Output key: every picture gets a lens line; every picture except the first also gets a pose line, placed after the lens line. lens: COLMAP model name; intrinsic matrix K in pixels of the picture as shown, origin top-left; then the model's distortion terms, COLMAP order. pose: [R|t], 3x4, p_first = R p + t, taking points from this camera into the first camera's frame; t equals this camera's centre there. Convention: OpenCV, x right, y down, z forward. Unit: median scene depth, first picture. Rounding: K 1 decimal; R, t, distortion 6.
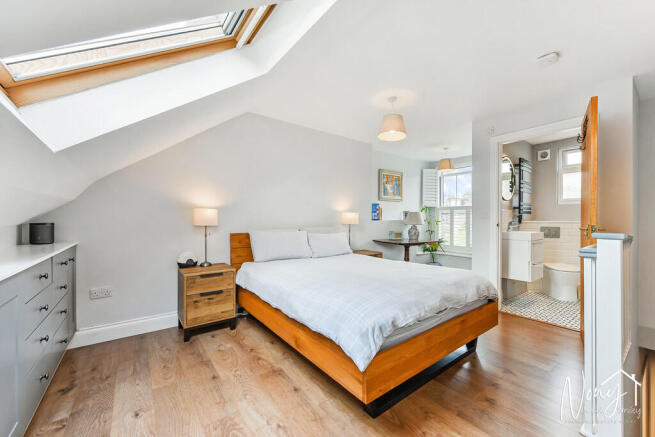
lens RADIAL K [[260.0, 0, 317.3], [0, 260.0, 224.1], [0, 0, 1]] dist [0.000465, -0.000031]
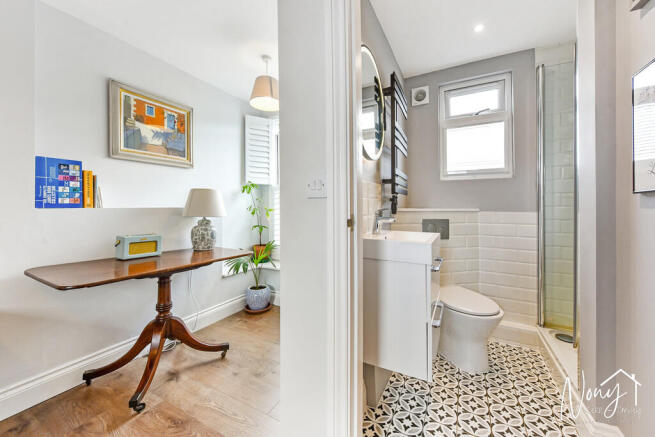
lens RADIAL K [[269.1, 0, 326.7], [0, 269.1, 199.9], [0, 0, 1]] dist [-0.001803, -0.000257]
pose [[0.887124, 0.012618, 0.461359, 0.404655], [0.007638, 0.999088, -0.042012, -0.007891], [-0.461469, 0.040794, 0.886218, 0.566057]]
